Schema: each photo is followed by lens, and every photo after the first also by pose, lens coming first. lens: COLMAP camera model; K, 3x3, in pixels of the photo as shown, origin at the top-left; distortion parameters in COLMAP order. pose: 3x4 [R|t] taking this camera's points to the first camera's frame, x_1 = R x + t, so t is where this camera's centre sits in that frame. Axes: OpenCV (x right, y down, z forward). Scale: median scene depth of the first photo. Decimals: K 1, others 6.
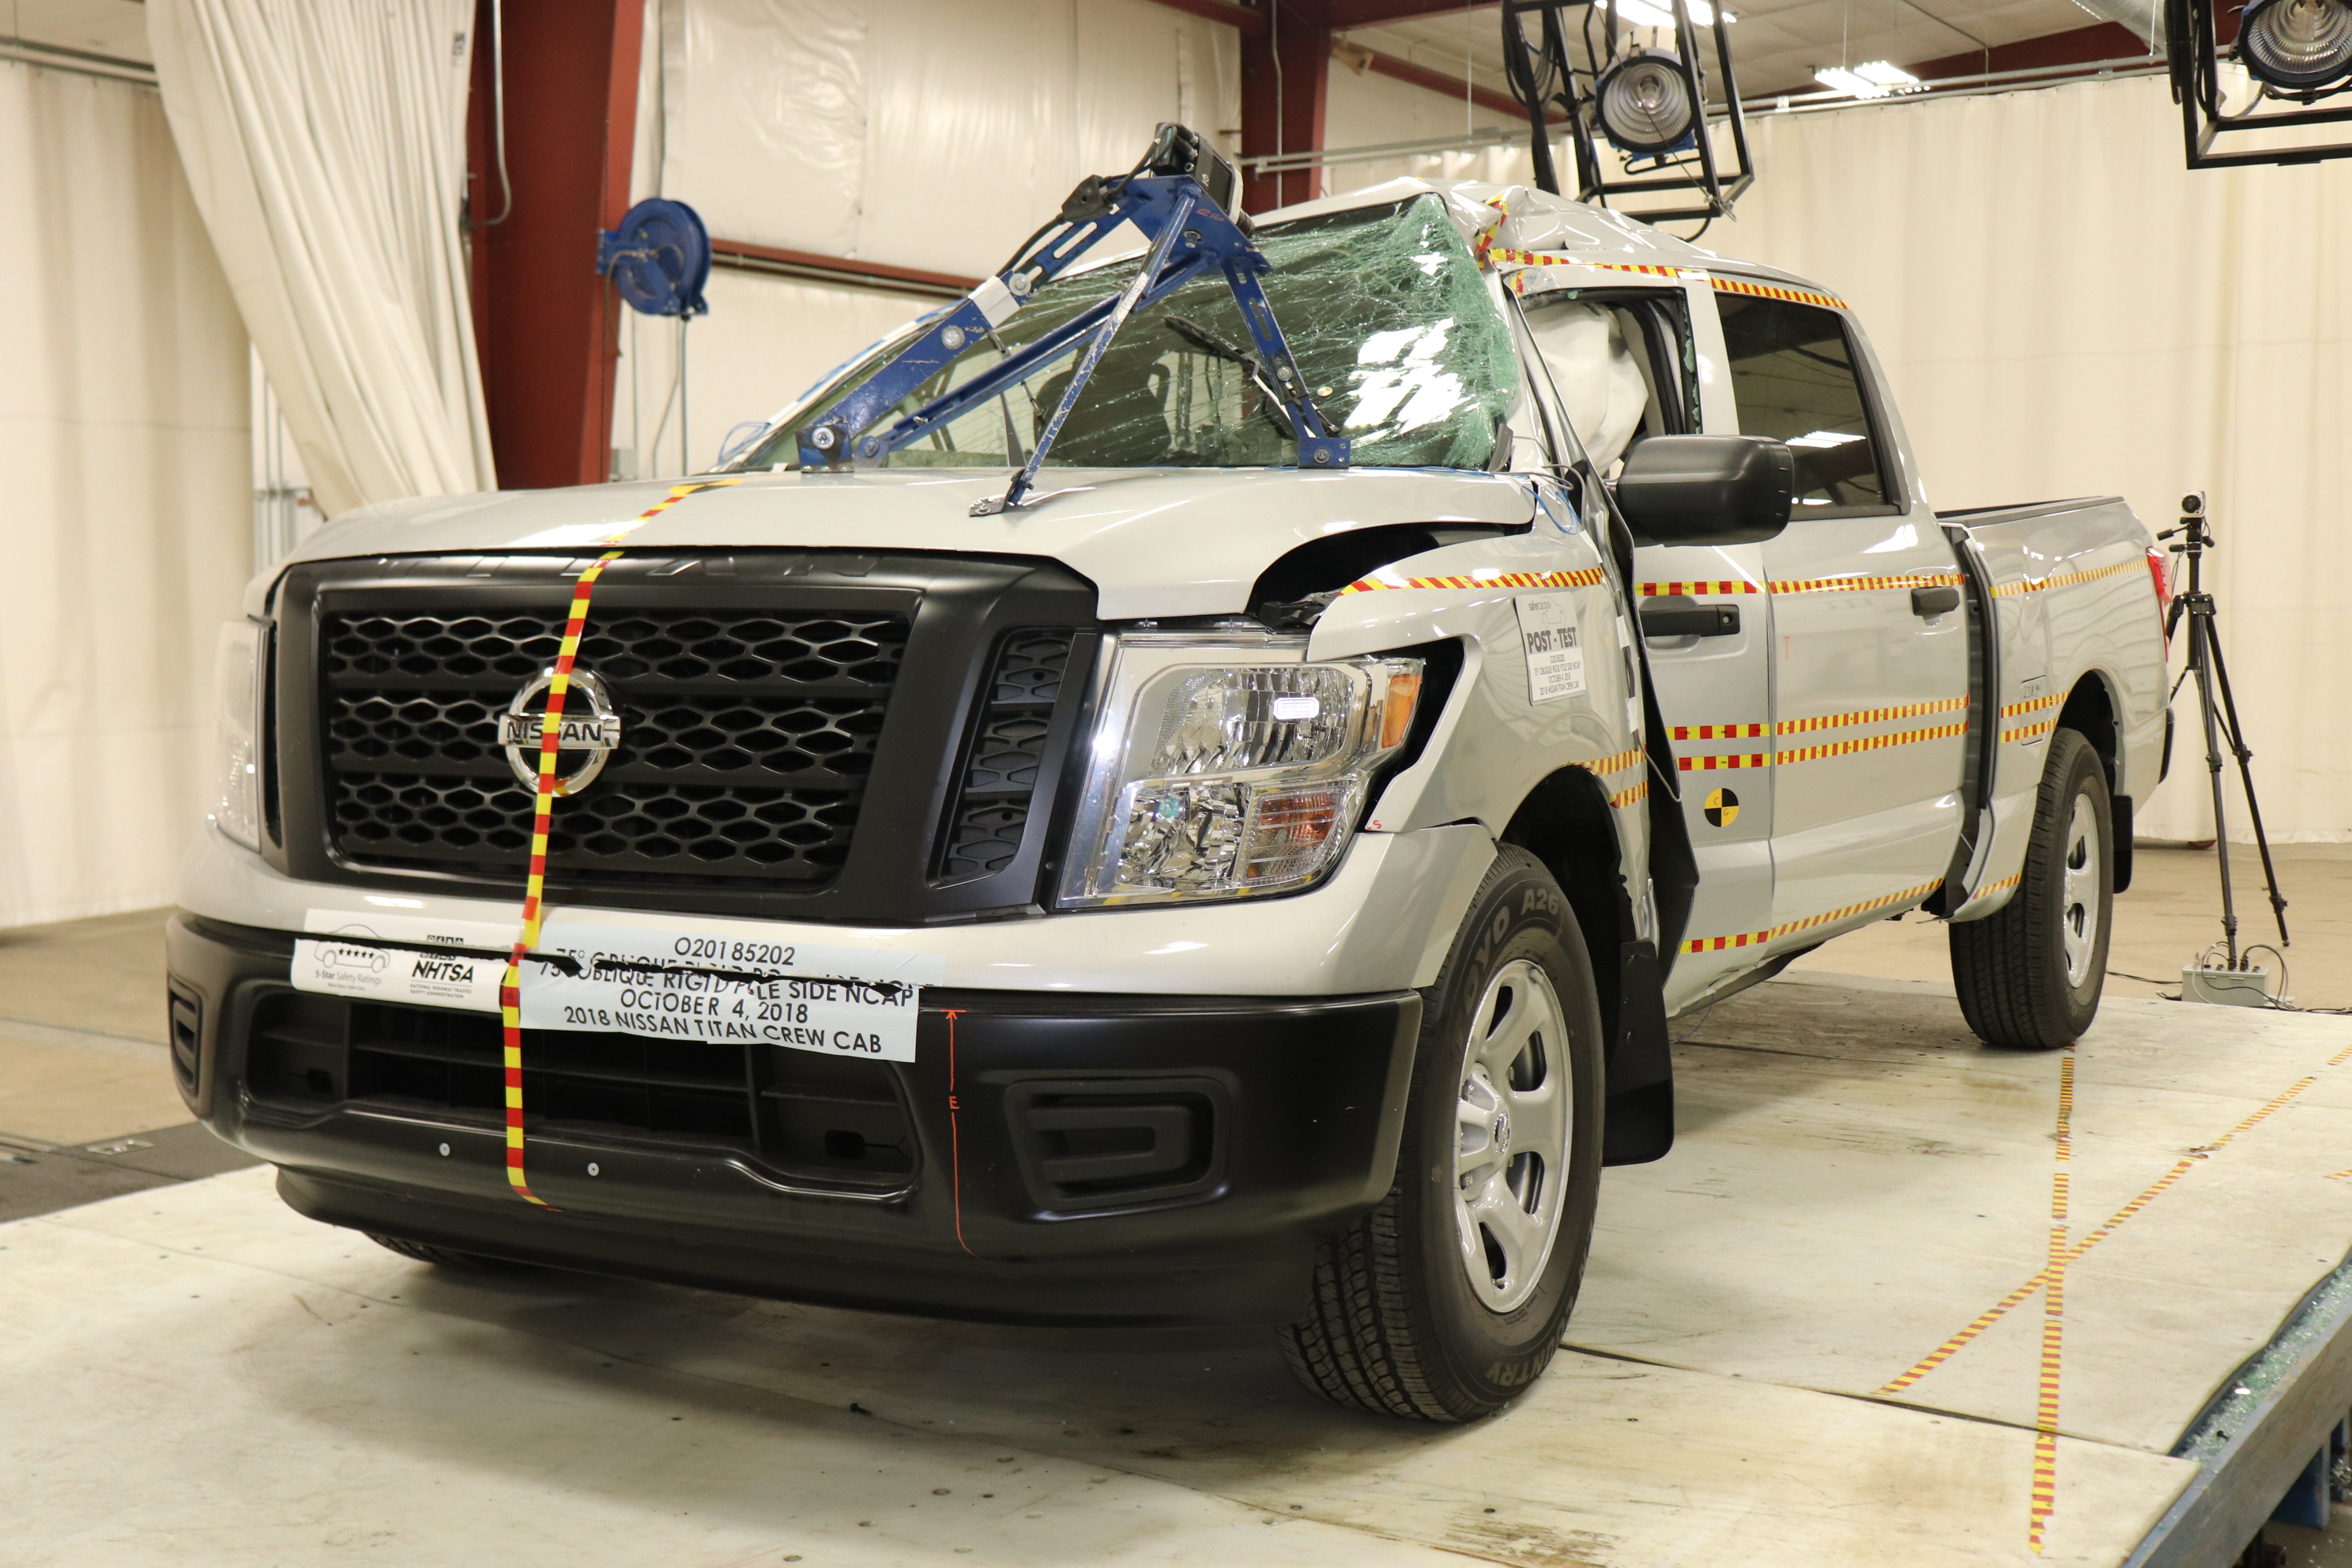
lens RADIAL K [[2695.5, 0, 1171.8], [0, 2695.5, 787.5], [0, 0, 1]] dist [-0.019871, 0.000000]
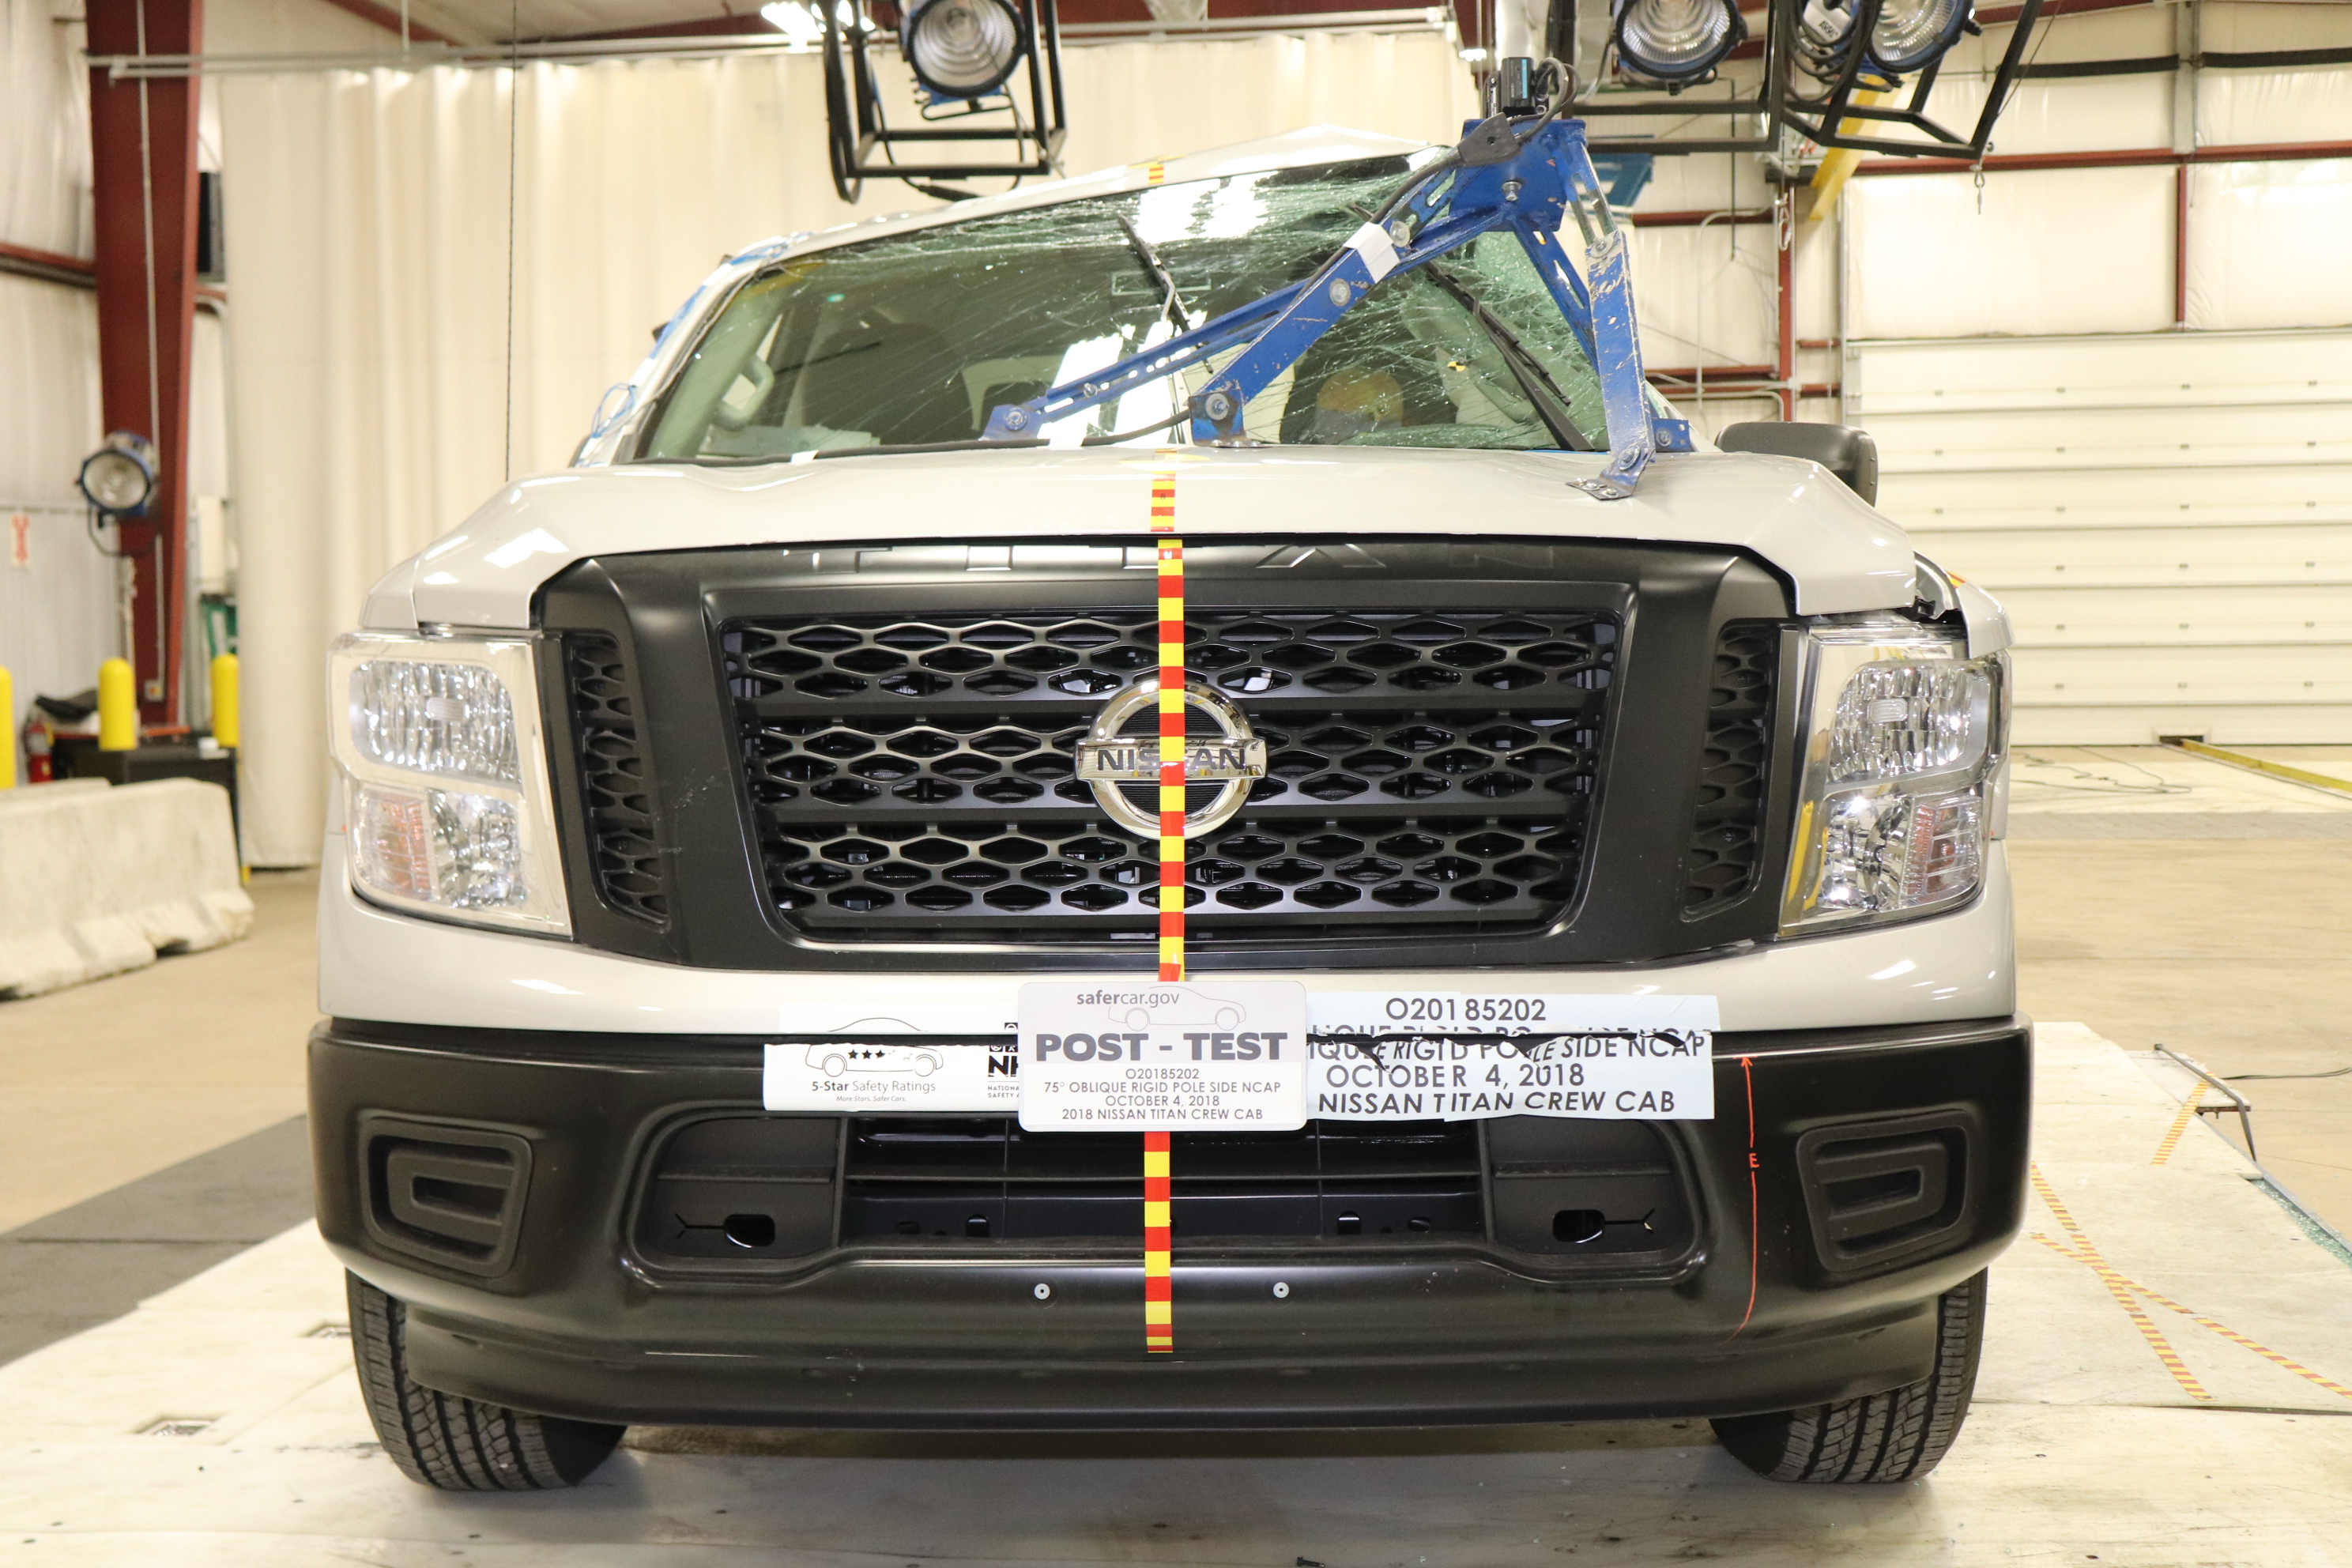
lens RADIAL K [[3192.6, 0, 1182.0], [0, 3192.6, 783.1], [0, 0, 1]] dist [-0.004351, 0.000000]
pose [[0.877935, -0.034285, 0.477551, -0.692182], [0.042544, 0.999074, -0.006487, -0.007394], [-0.476886, 0.026012, 0.878580, 0.153266]]
